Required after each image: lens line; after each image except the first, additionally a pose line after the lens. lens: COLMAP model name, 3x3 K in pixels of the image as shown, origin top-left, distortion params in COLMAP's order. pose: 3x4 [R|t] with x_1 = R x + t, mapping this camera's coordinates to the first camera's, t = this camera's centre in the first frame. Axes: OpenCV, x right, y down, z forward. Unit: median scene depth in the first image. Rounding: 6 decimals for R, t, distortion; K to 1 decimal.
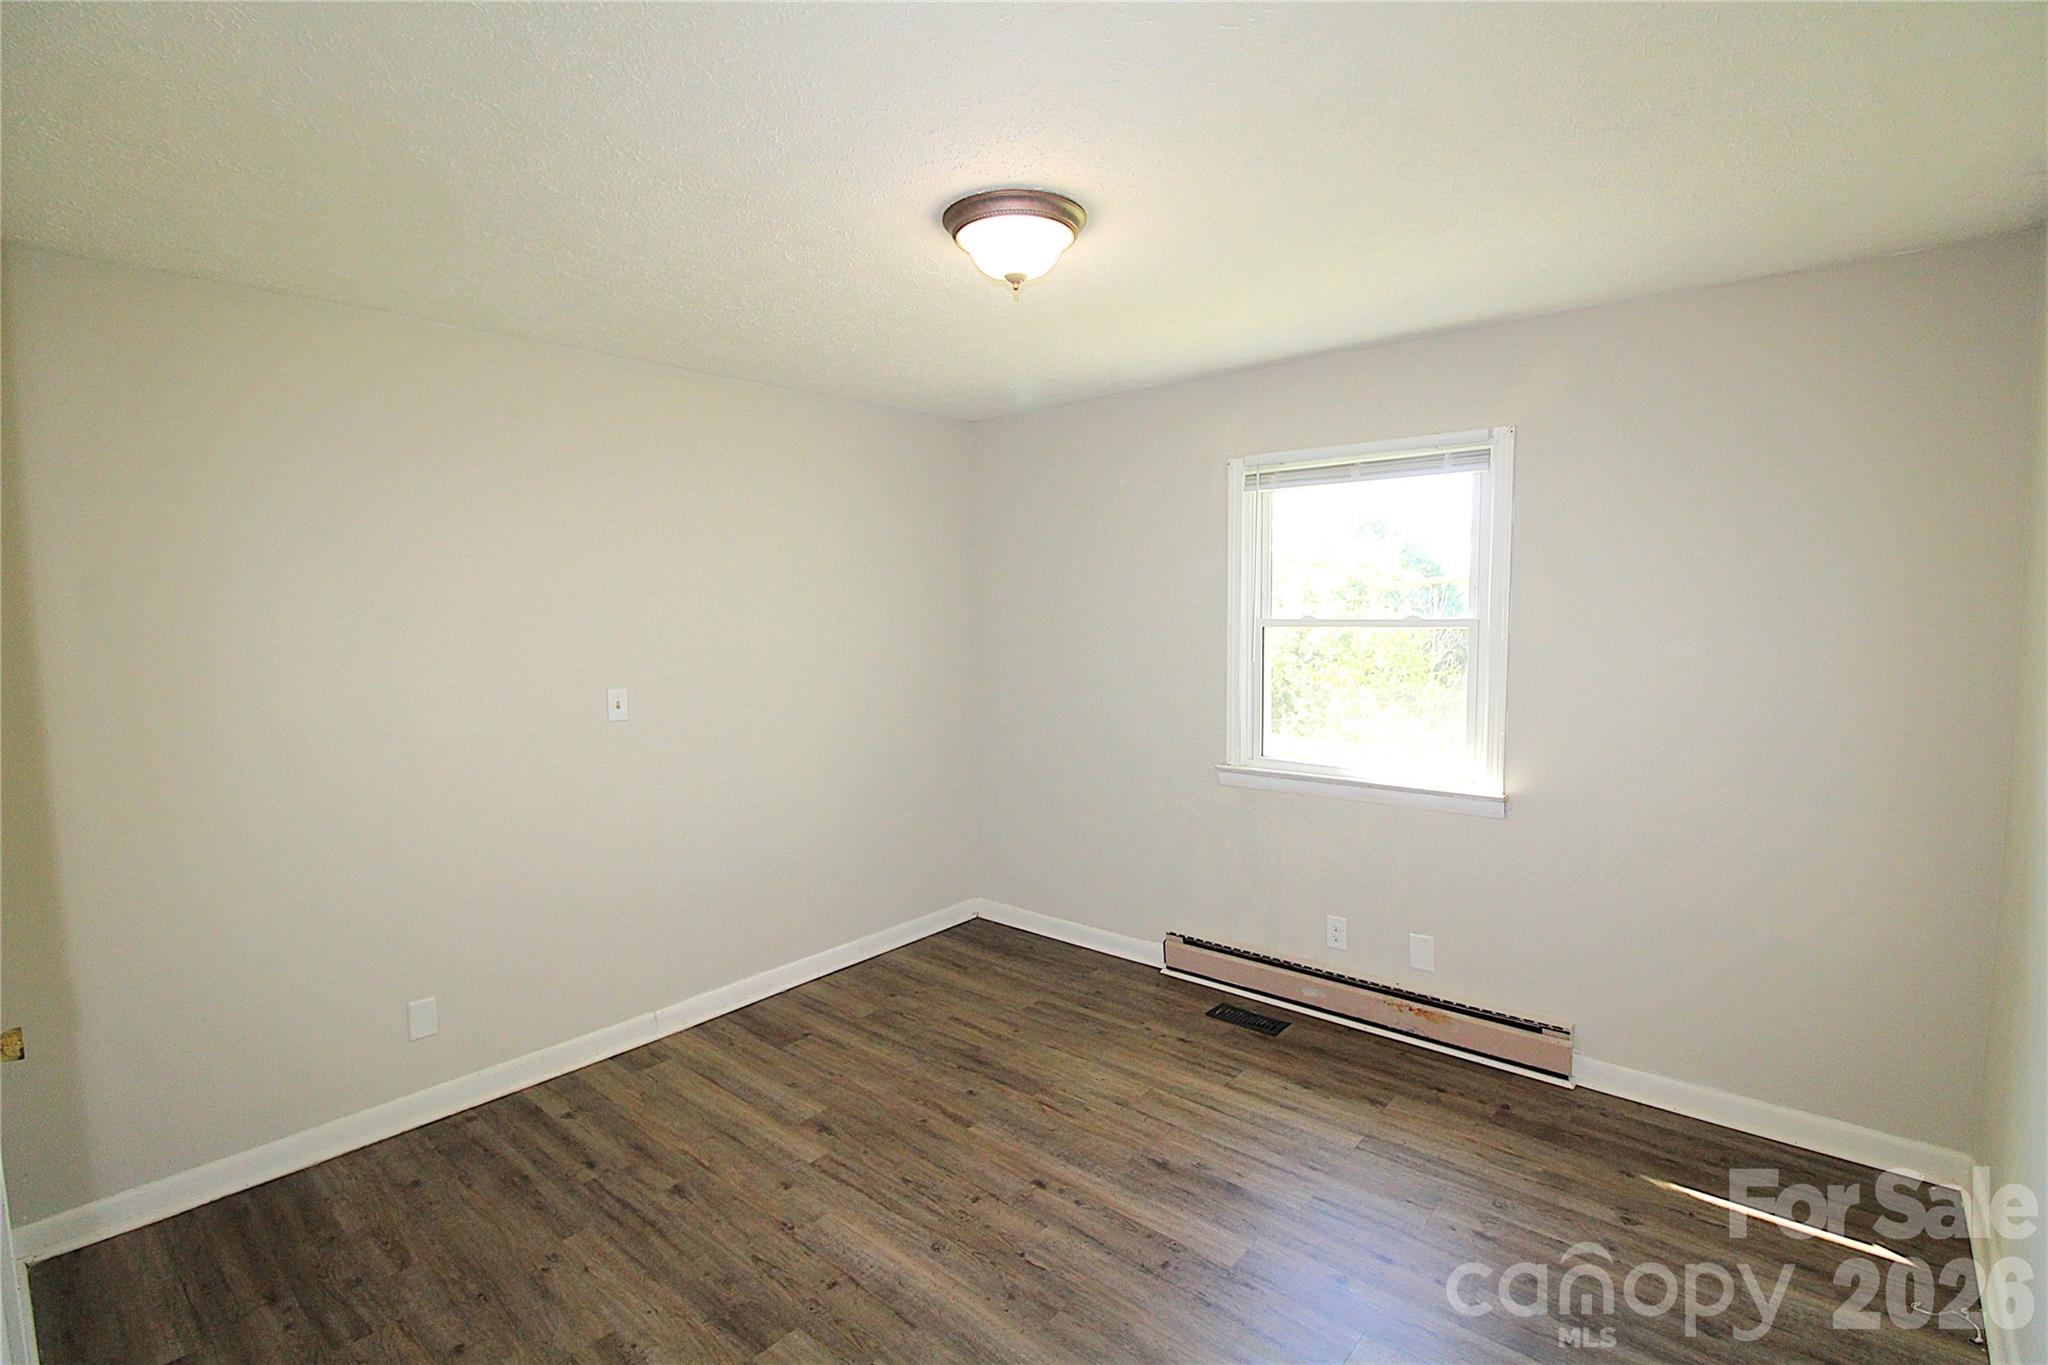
lens RADIAL K [[947.3, 0, 1038.9], [0, 947.3, 677.2], [0, 0, 1]] dist [0.002251, -0.015242]
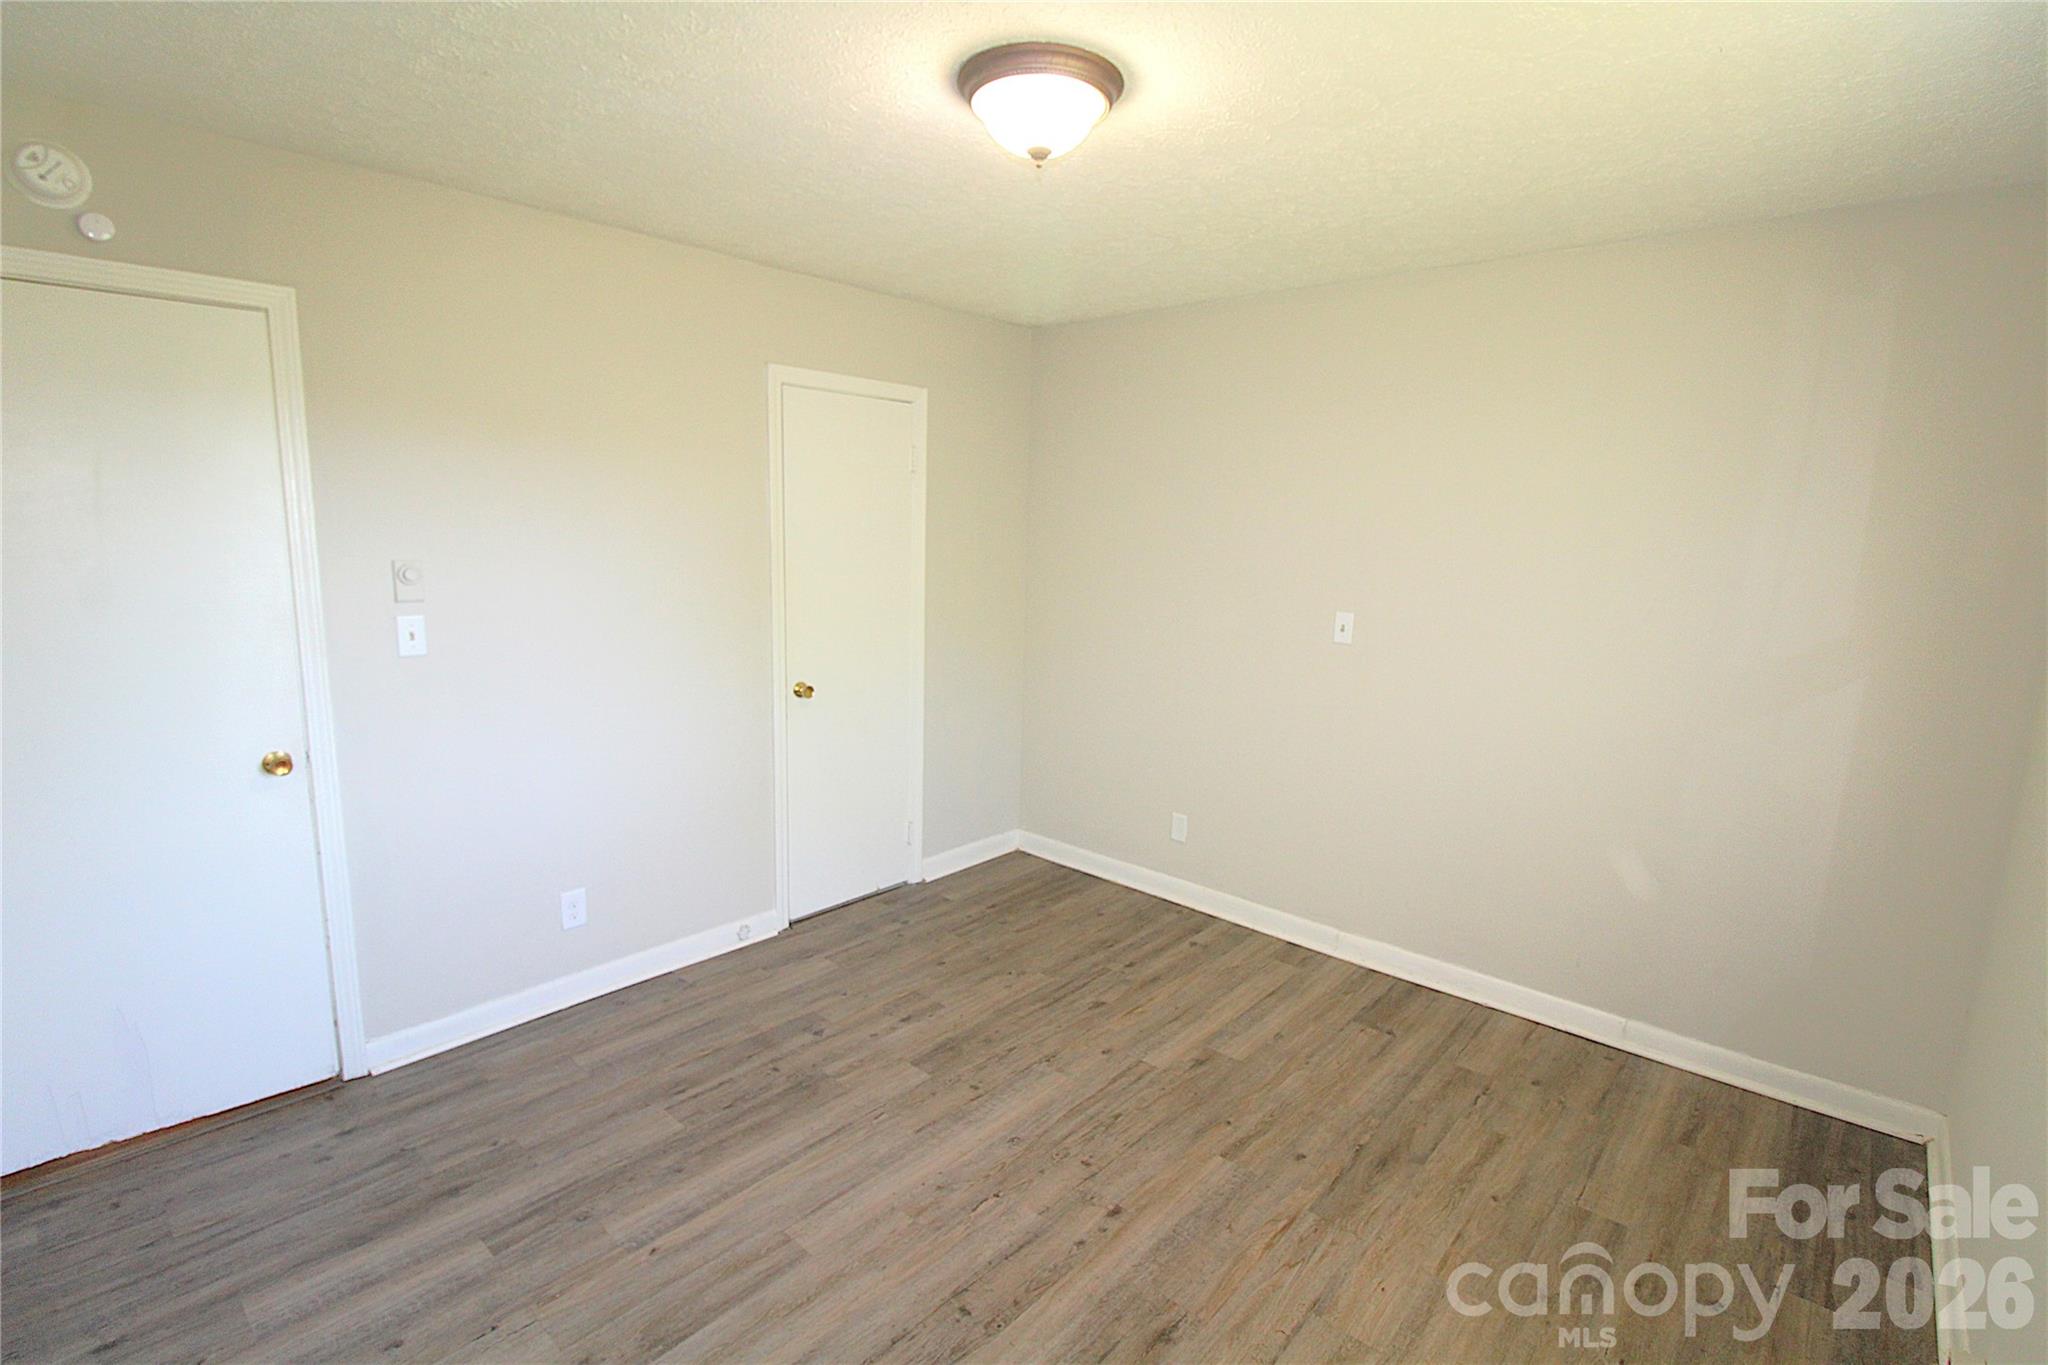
lens RADIAL K [[947.3, 0, 1038.9], [0, 947.3, 677.2], [0, 0, 1]] dist [0.002251, -0.015242]
pose [[-0.017870, 0.176496, -0.984139, 0.702014], [-0.101946, 0.978845, 0.177398, -0.080338], [0.994629, 0.103500, 0.000501, 0.808586]]
